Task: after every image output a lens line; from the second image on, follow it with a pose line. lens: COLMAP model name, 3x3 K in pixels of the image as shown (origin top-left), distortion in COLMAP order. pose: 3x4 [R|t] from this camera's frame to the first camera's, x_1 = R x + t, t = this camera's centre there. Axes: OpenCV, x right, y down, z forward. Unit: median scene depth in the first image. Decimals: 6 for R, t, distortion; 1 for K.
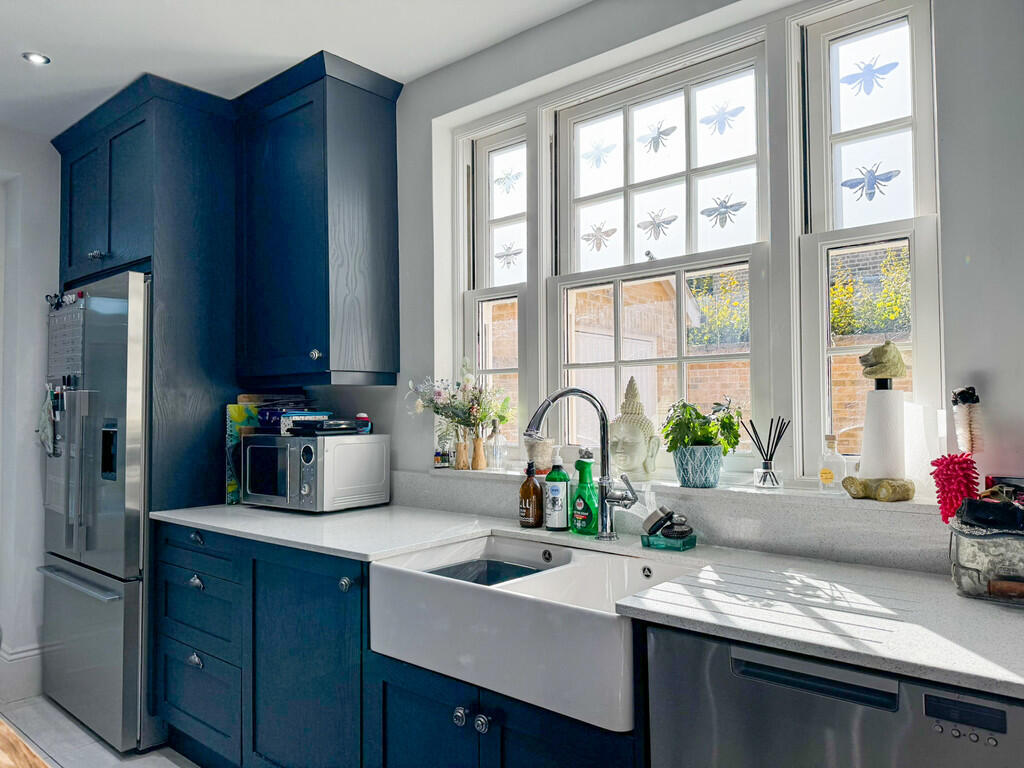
lens RADIAL K [[723.2, 0, 504.8], [0, 723.2, 383.5], [0, 0, 1]] dist [0.025021, -0.018557]
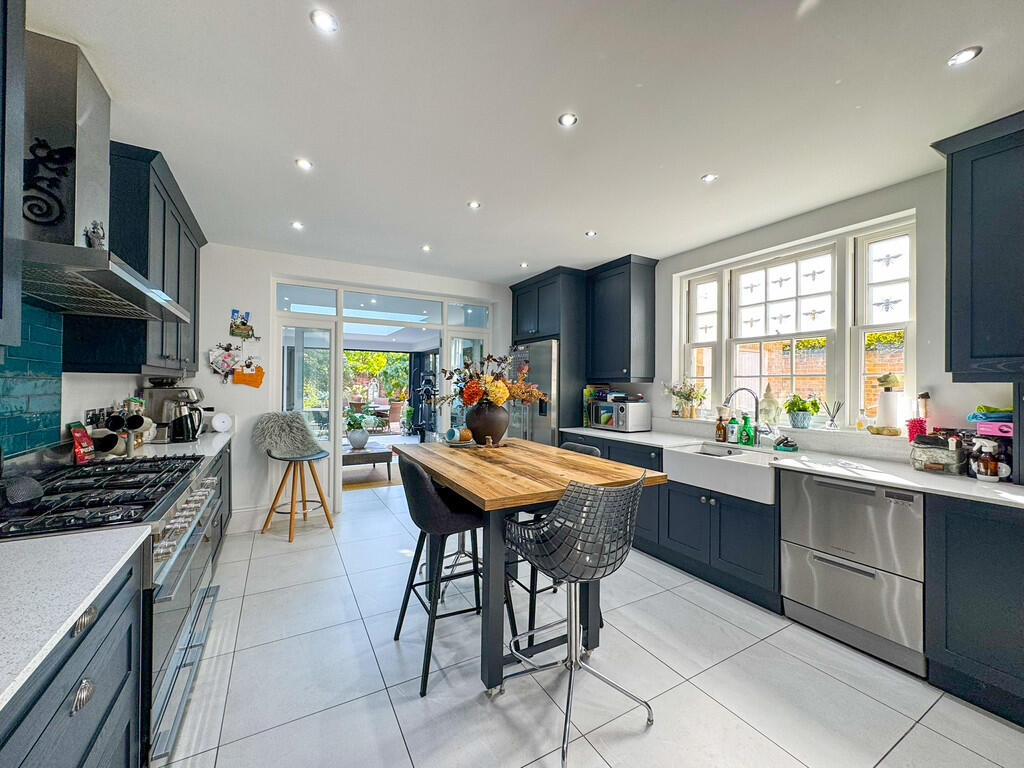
lens RADIAL K [[410.8, 0, 510.0], [0, 410.8, 378.9], [0, 0, 1]] dist [-0.002126, 0.000408]
pose [[0.940784, 0.012938, -0.338759, -0.151622], [-0.007664, 0.999828, 0.016902, -0.033367], [0.338920, -0.013305, 0.940721, -0.515148]]
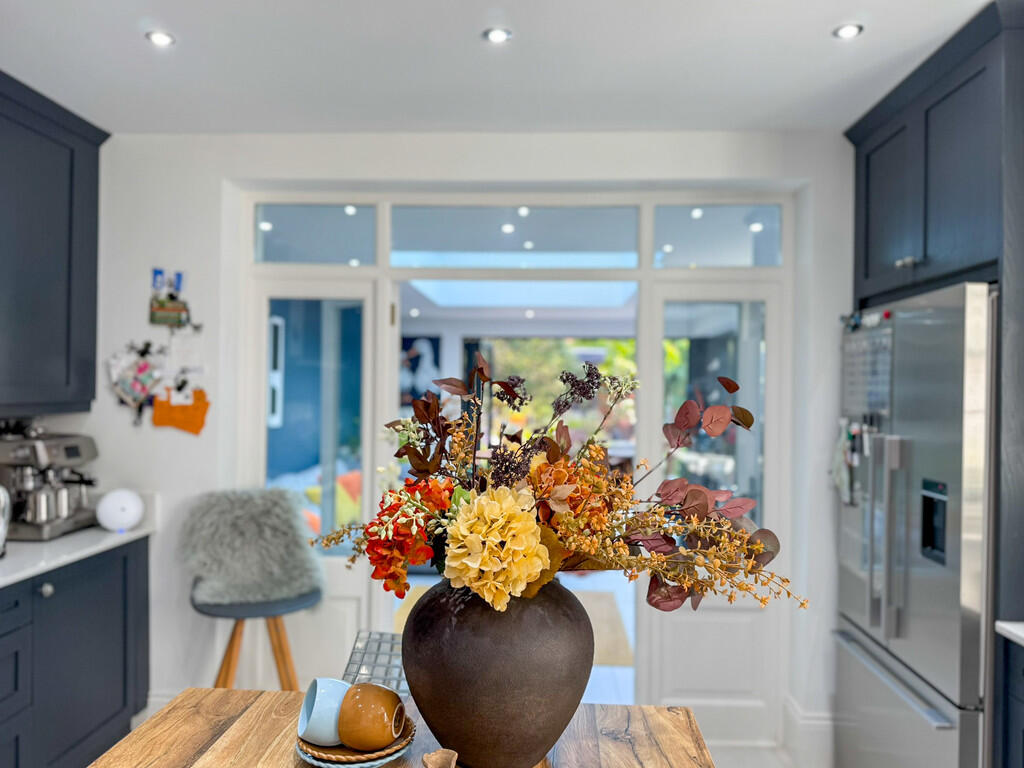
lens RADIAL K [[723.2, 0, 520.3], [0, 723.2, 386.4], [0, 0, 1]] dist [0.025021, -0.018557]
pose [[0.616807, 0.016448, -0.786943, -0.229066], [0.005544, 0.999666, 0.025240, -0.075357], [0.787095, -0.019931, 0.616510, 0.211907]]
